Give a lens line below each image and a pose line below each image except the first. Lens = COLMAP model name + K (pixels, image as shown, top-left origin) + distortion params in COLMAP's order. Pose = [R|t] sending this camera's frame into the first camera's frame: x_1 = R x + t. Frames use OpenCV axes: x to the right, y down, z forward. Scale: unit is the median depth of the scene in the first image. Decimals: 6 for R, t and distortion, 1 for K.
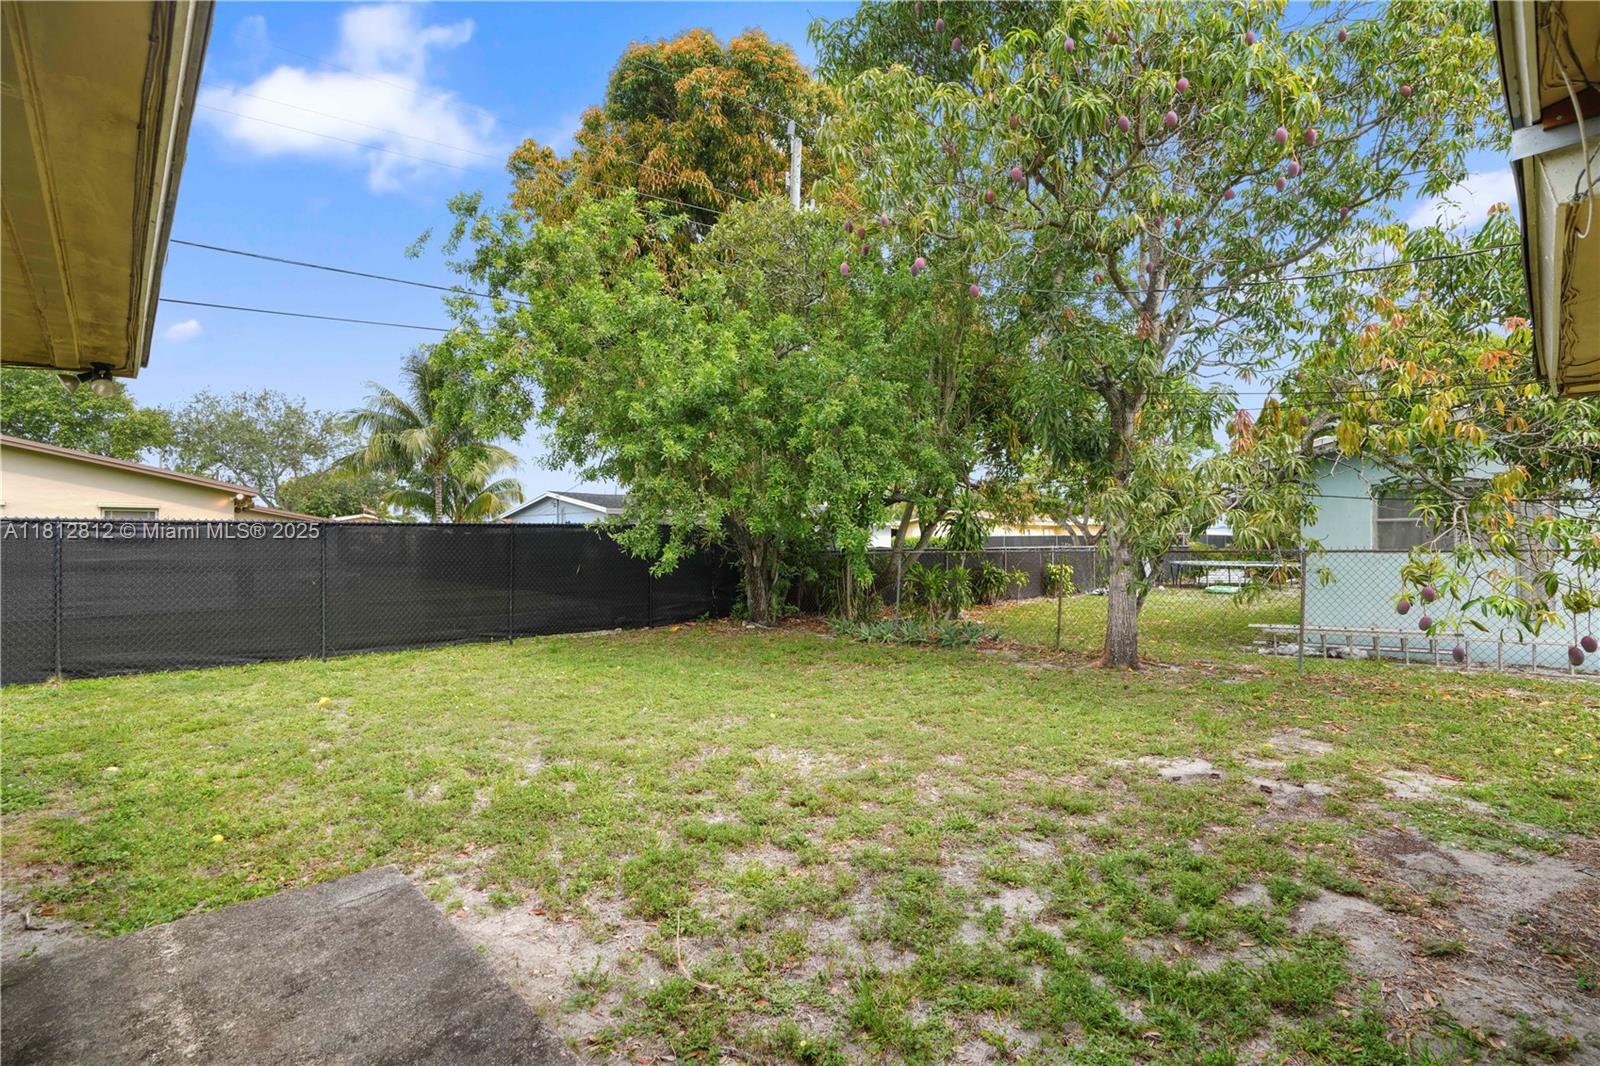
lens RADIAL K [[751.4, 0, 800.0], [0, 751.4, 533.0], [0, 0, 1]] dist [-0.051150, 0.000586]
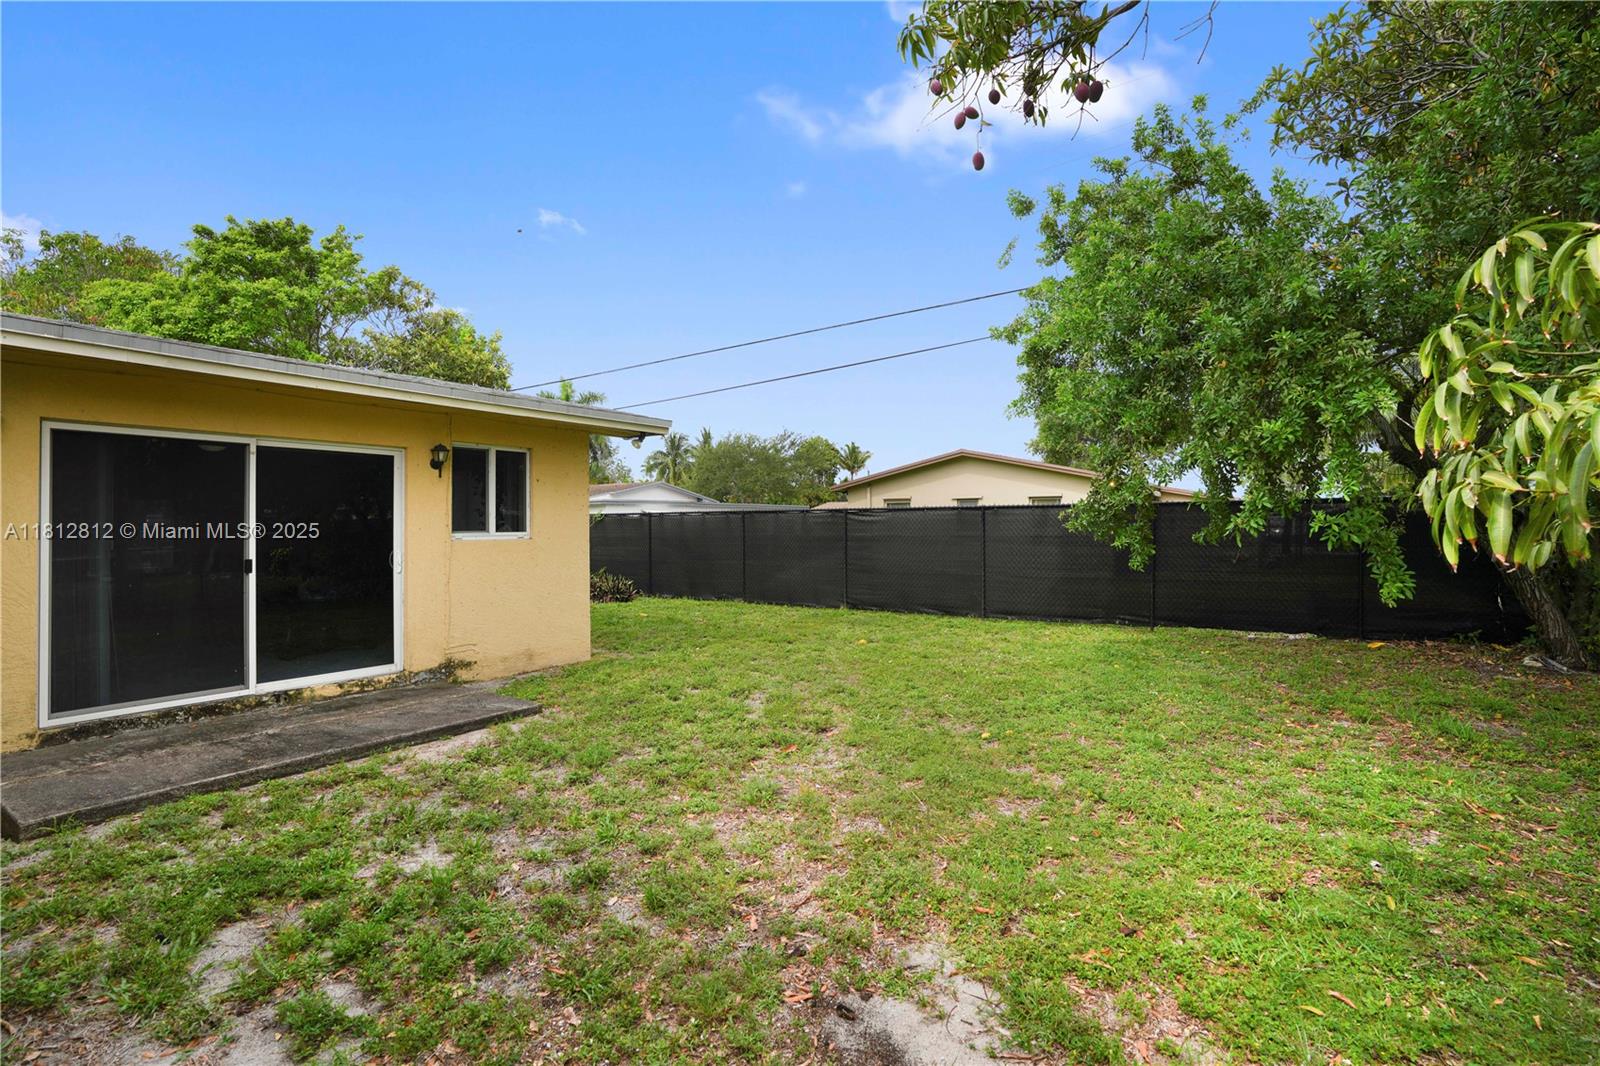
lens RADIAL K [[751.4, 0, 800.0], [0, 751.4, 533.0], [0, 0, 1]] dist [-0.051150, 0.000586]
pose [[0.230657, 0.012692, -0.972952, 0.933567], [0.012565, 0.999793, 0.016021, 0.015272], [0.972954, -0.015920, 0.230450, 0.843113]]
